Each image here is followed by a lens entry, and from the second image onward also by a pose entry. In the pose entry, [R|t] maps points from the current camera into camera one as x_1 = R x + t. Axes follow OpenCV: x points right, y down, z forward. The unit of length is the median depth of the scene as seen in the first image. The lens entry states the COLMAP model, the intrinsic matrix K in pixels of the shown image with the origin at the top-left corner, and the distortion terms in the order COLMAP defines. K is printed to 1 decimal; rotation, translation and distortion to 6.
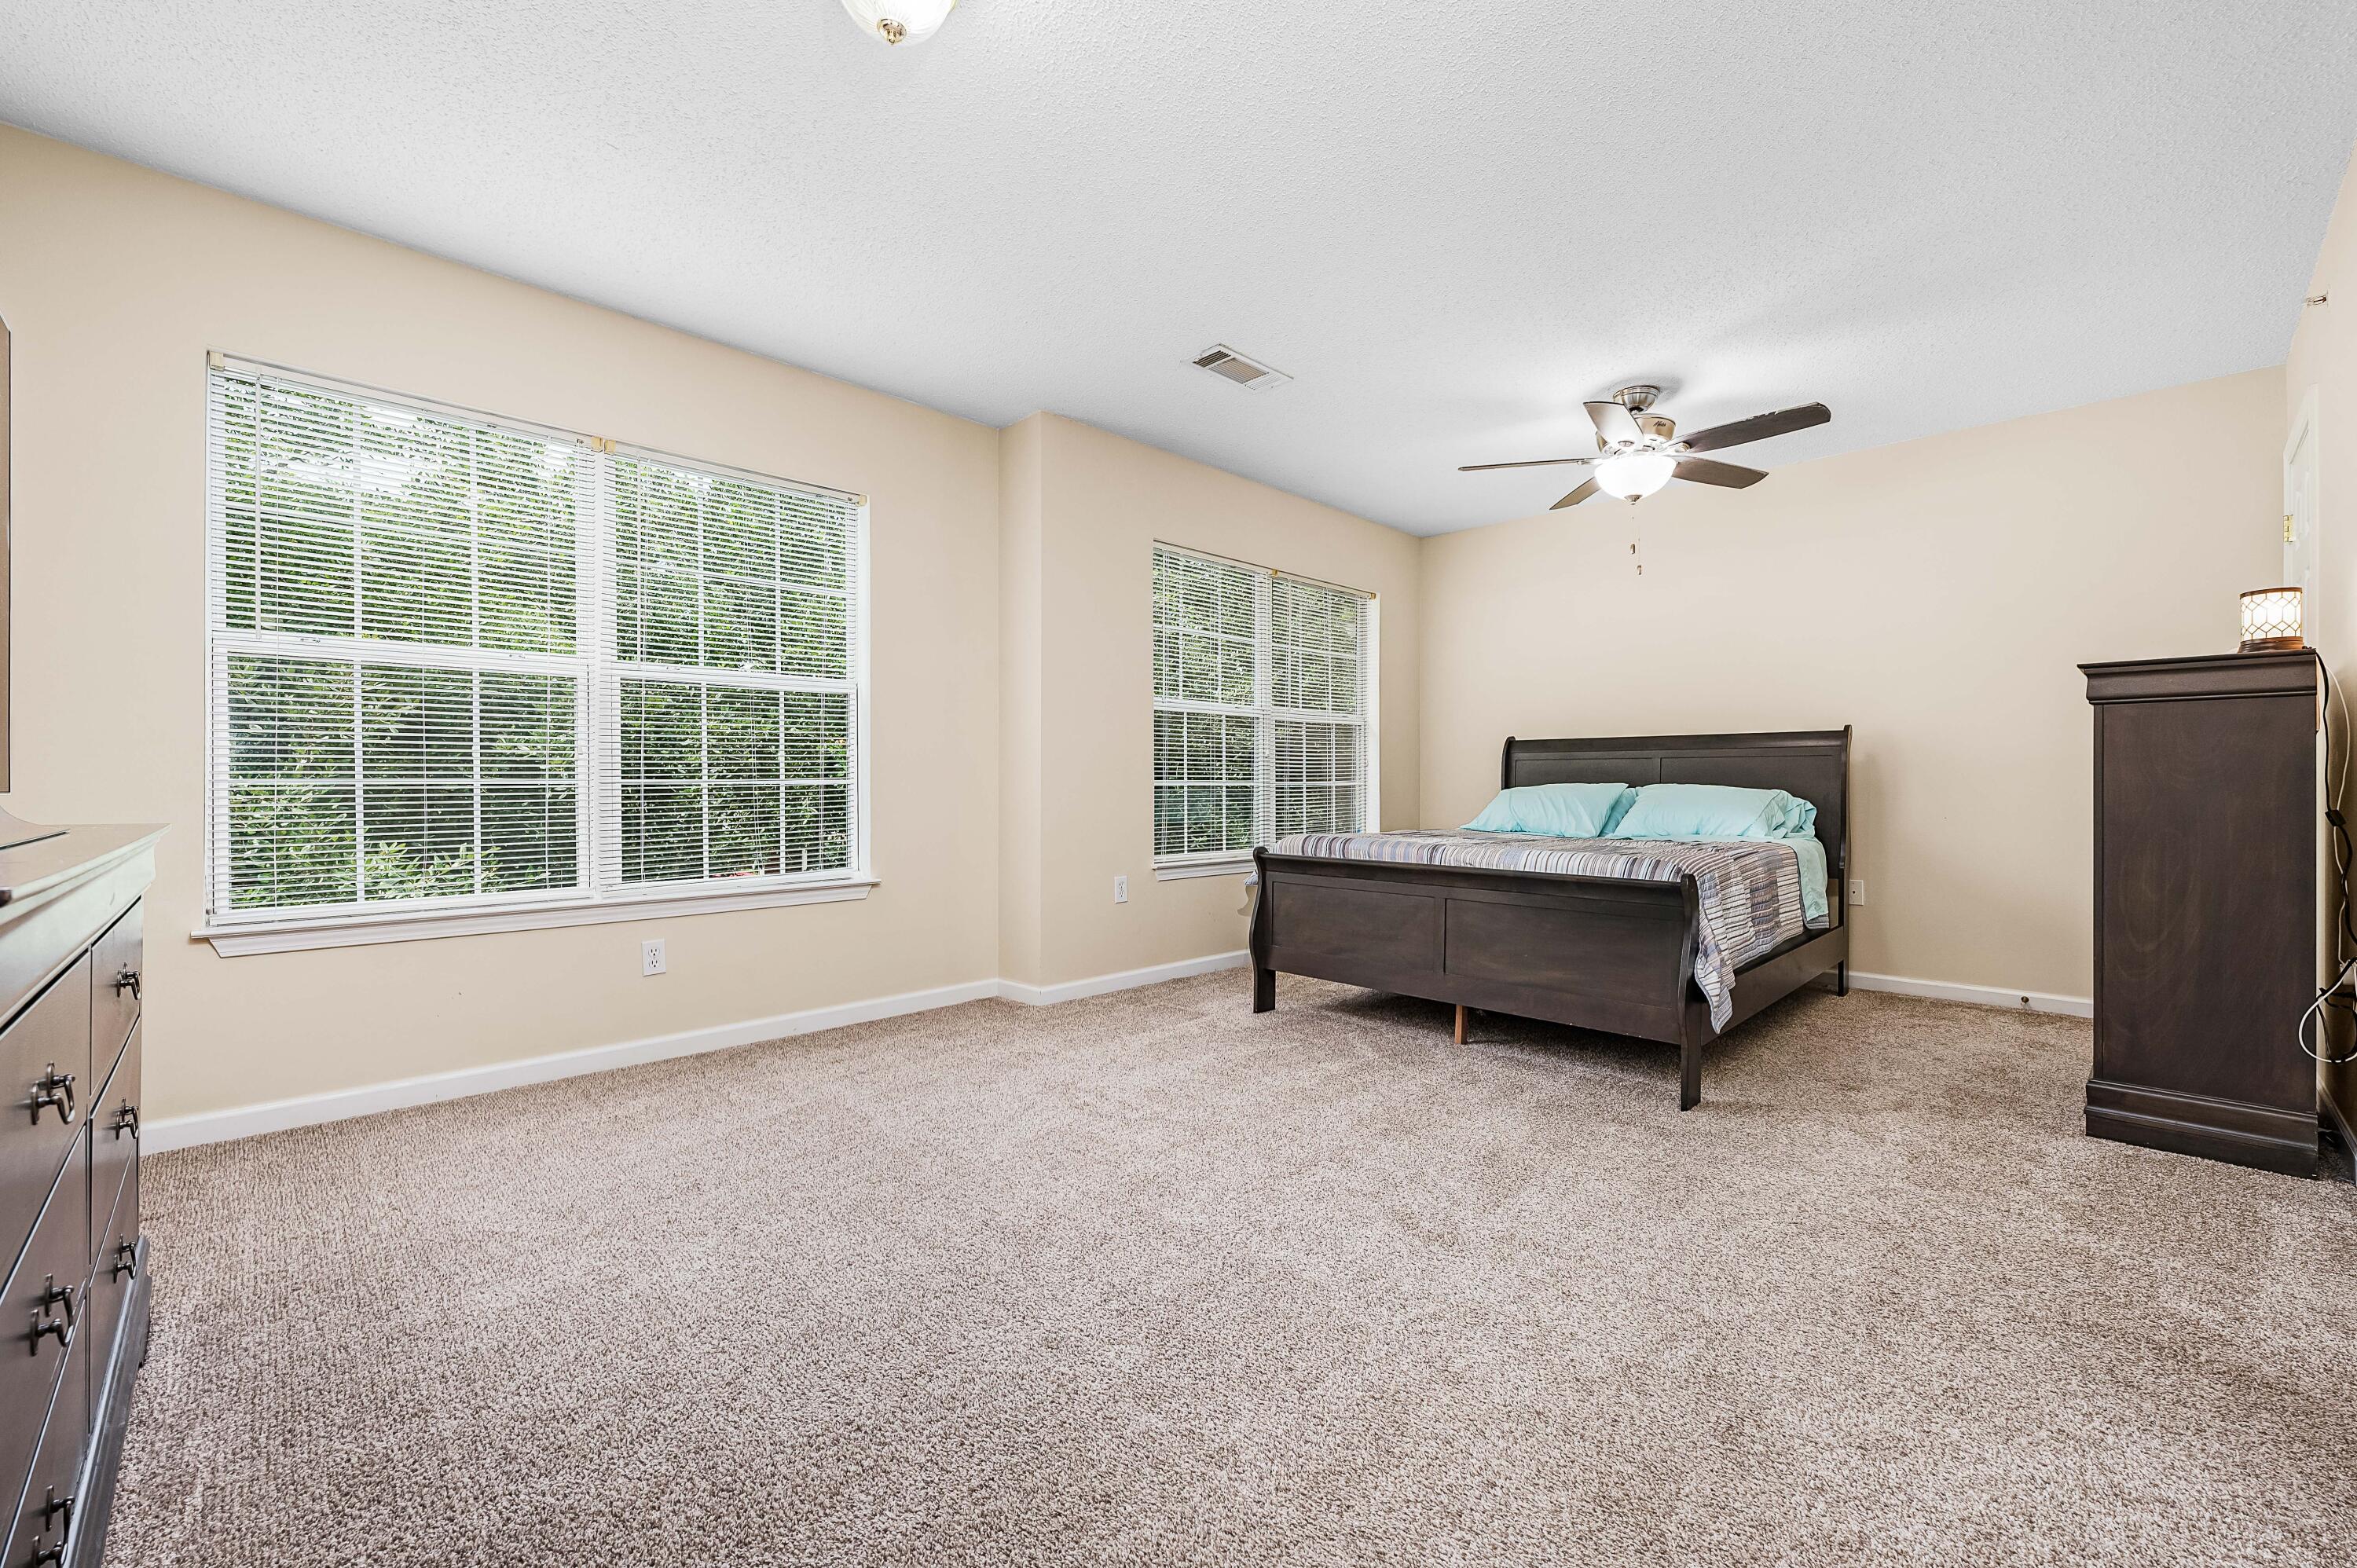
lens RADIAL K [[946.3, 0, 1185.4], [0, 946.3, 778.3], [0, 0, 1]] dist [-0.001389, -0.000230]
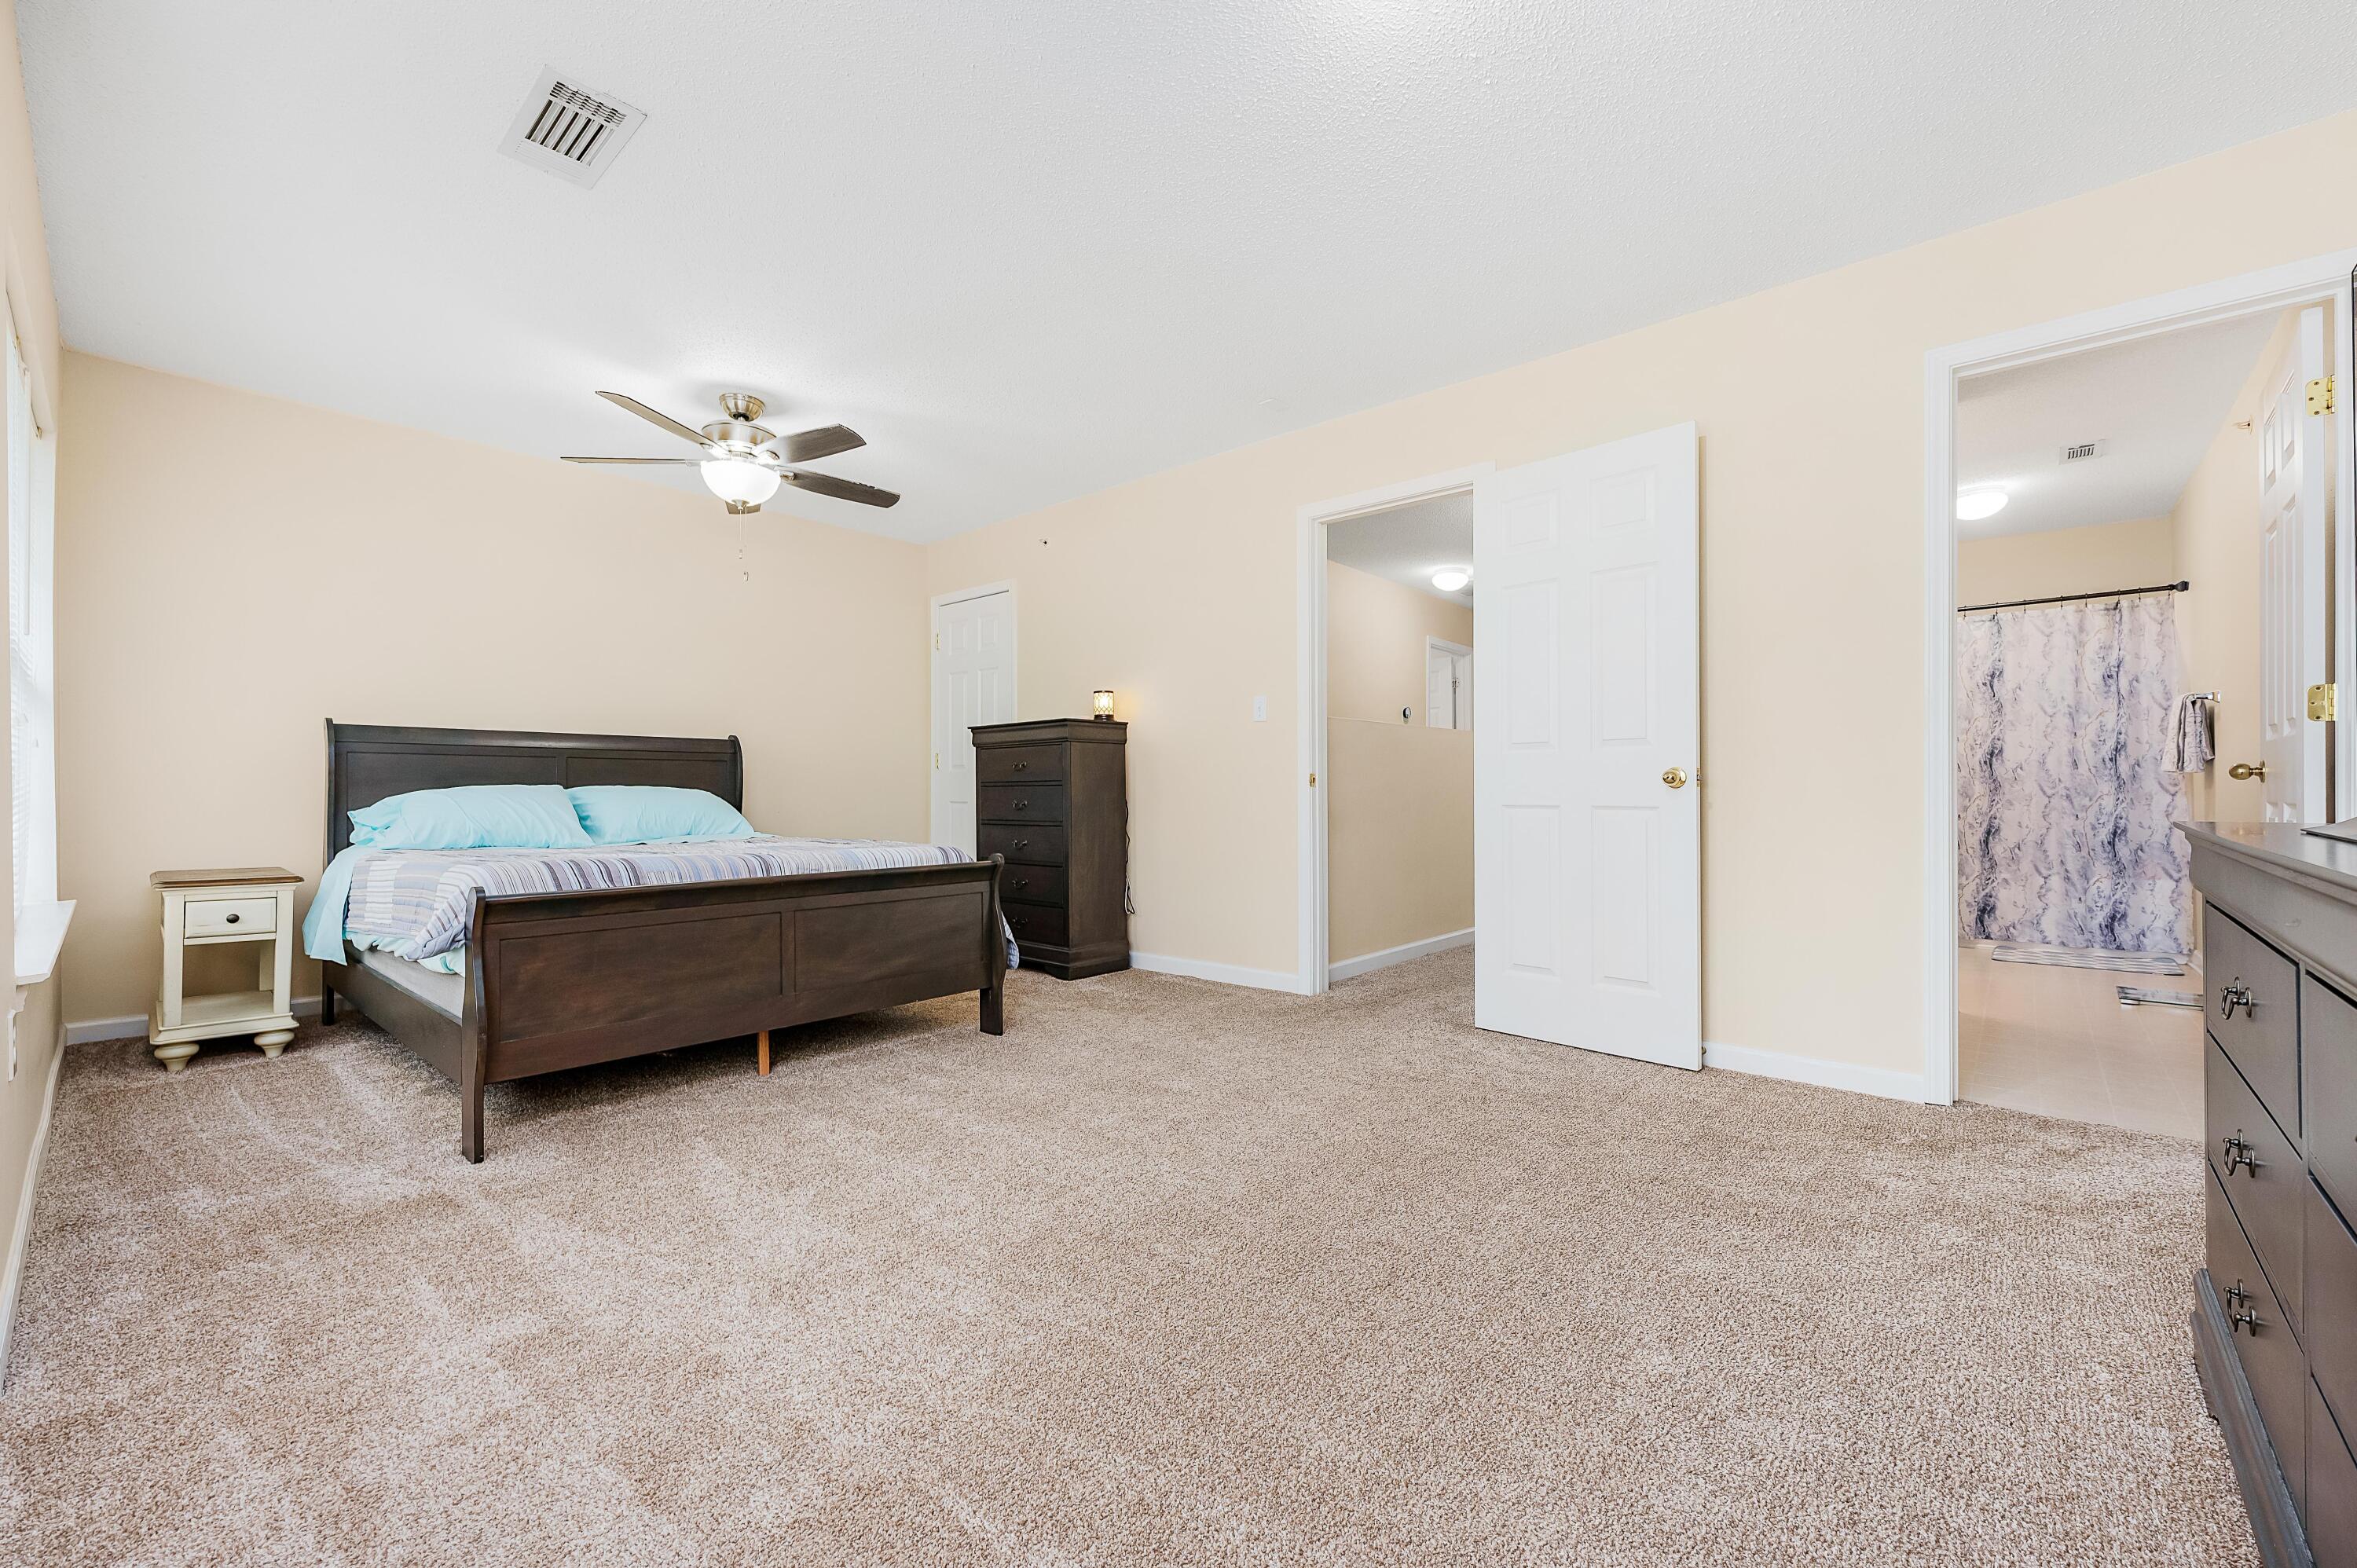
lens RADIAL K [[946.3, 0, 1185.4], [0, 946.3, 778.3], [0, 0, 1]] dist [-0.001389, -0.000230]
pose [[-0.067915, 0.009845, 0.997642, -0.634912], [-0.004402, 0.999939, -0.010168, 0.007626], [-0.997681, -0.005082, -0.067868, 0.673159]]
